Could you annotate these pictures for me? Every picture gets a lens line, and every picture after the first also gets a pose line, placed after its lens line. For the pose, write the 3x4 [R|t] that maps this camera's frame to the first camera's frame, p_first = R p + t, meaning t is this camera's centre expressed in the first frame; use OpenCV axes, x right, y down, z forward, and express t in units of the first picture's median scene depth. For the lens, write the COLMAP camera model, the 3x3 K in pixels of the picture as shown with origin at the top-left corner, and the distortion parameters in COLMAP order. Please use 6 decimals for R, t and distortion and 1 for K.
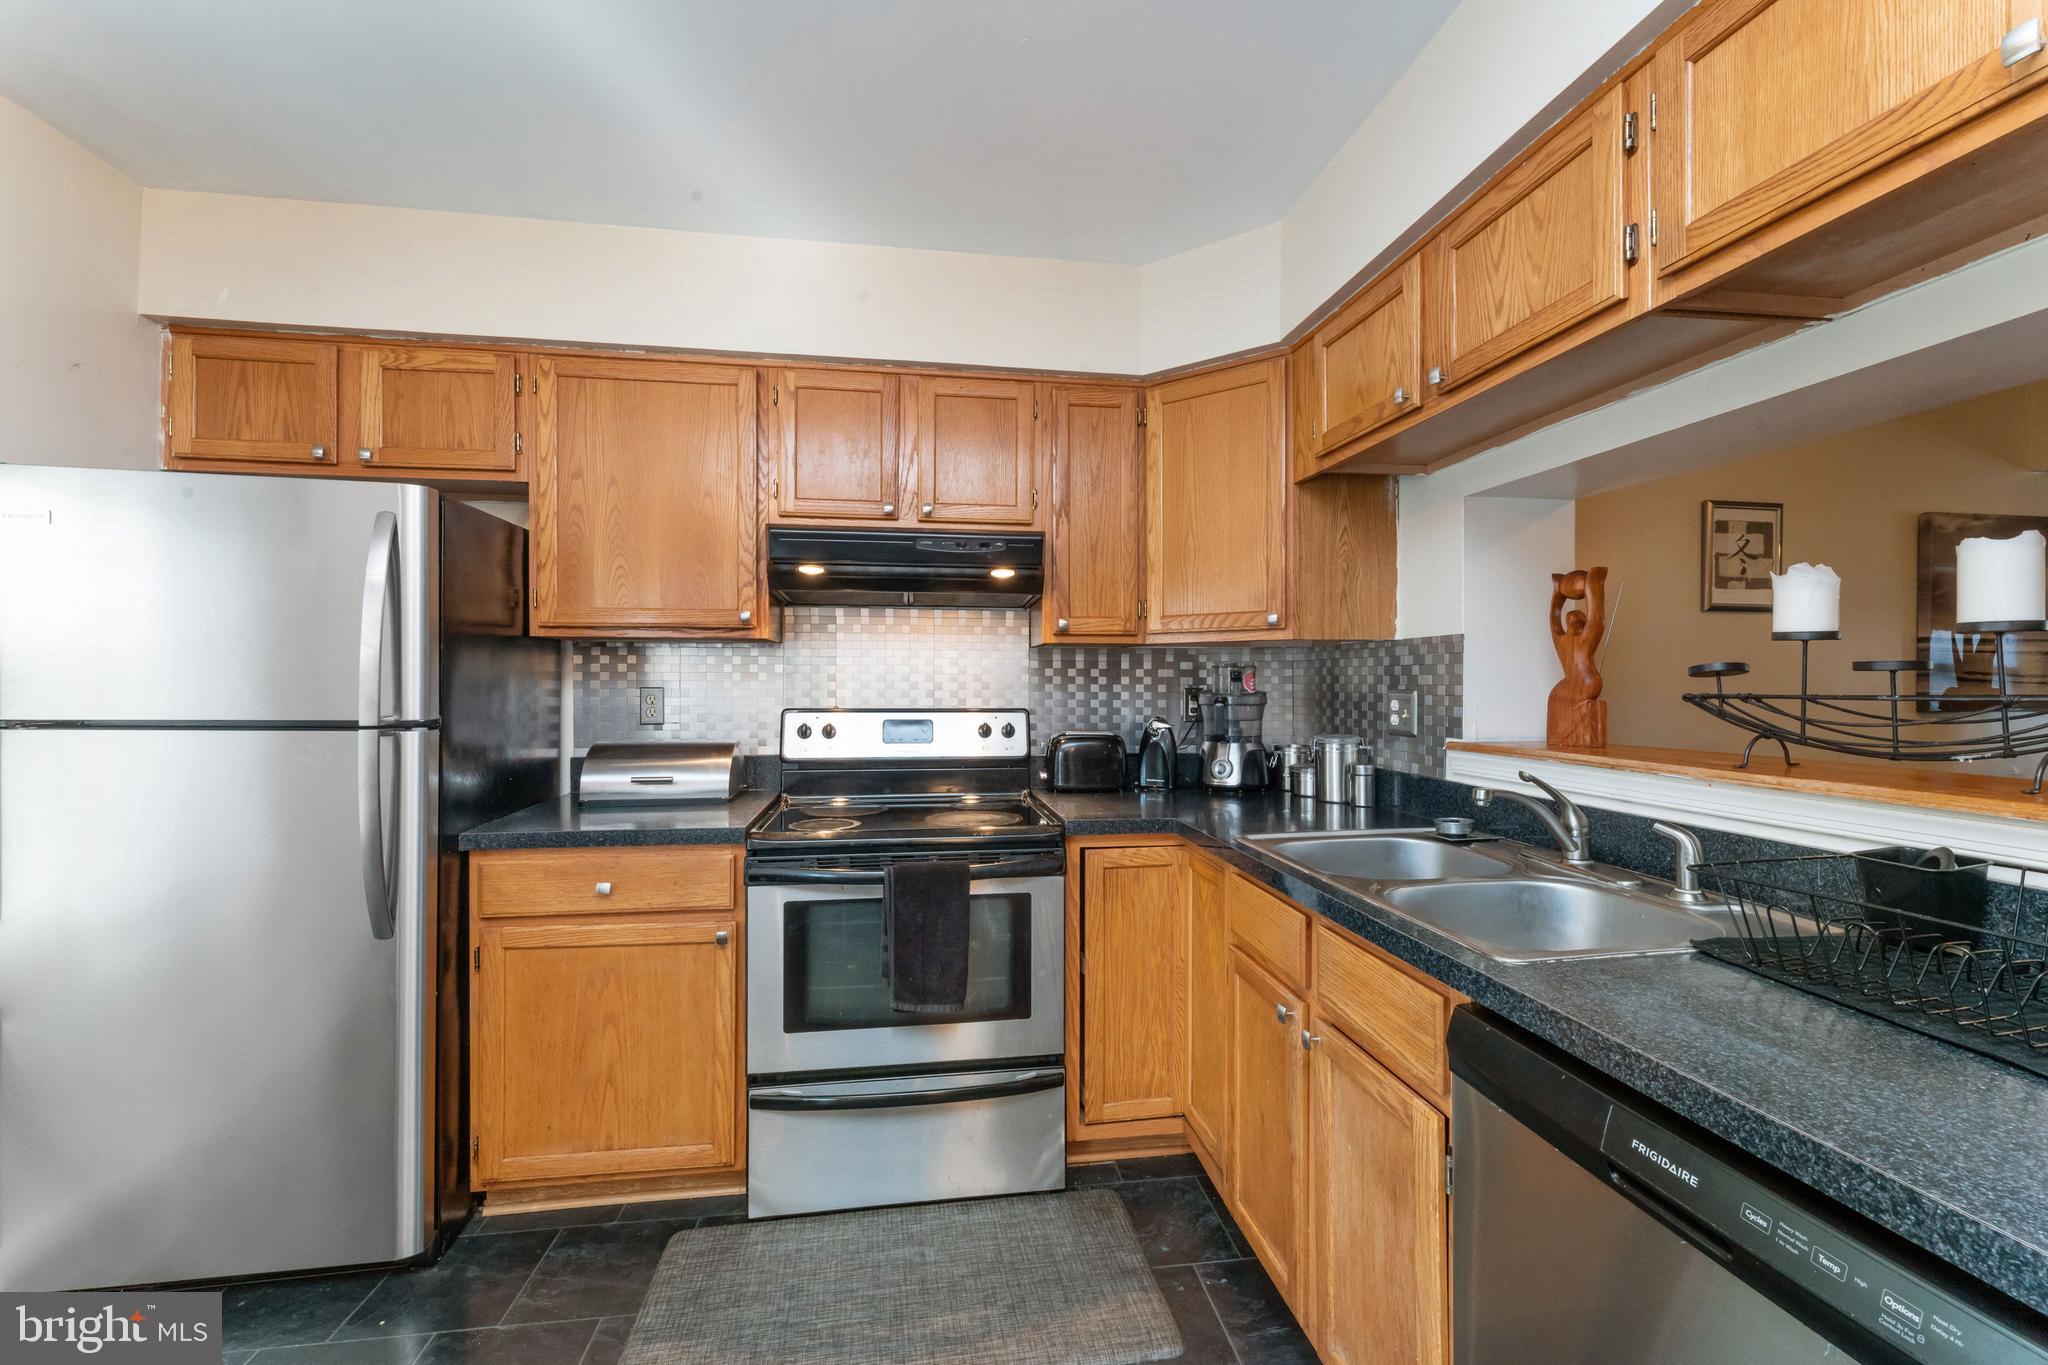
lens RADIAL K [[819.1, 0, 1030.5], [0, 819.1, 682.9], [0, 0, 1]] dist [-0.006469, 0.002948]
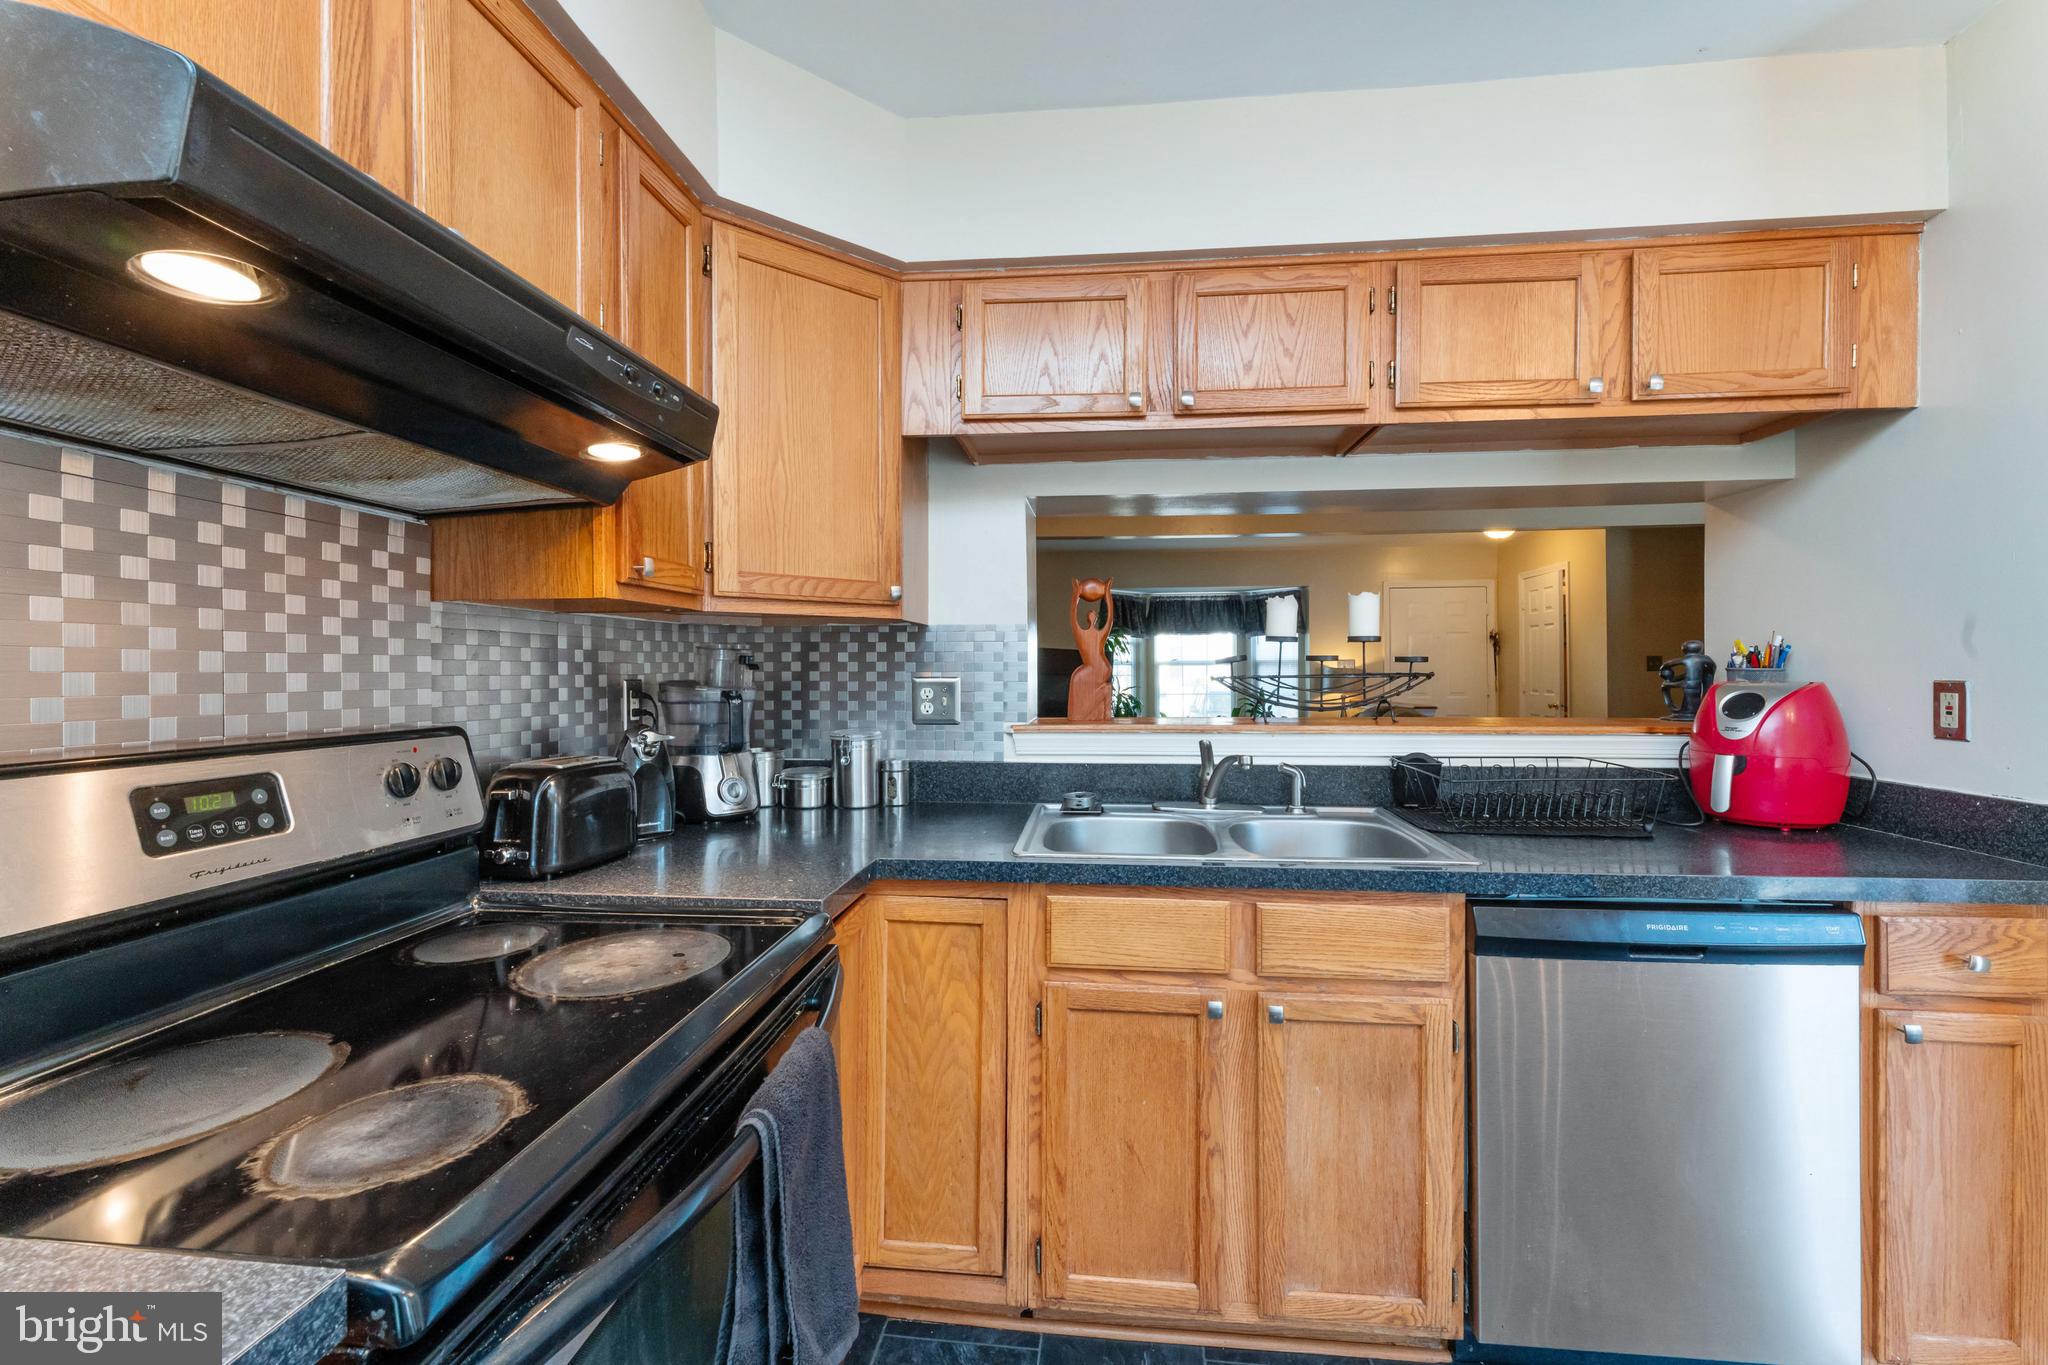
lens RADIAL K [[819.1, 0, 1023.2], [0, 819.1, 669.2], [0, 0, 1]] dist [-0.006469, 0.002948]
pose [[0.257580, -0.002105, 0.966255, -0.478427], [0.006184, 0.999981, 0.000530, -0.000948], [-0.966237, 0.005839, 0.257588, 0.672923]]
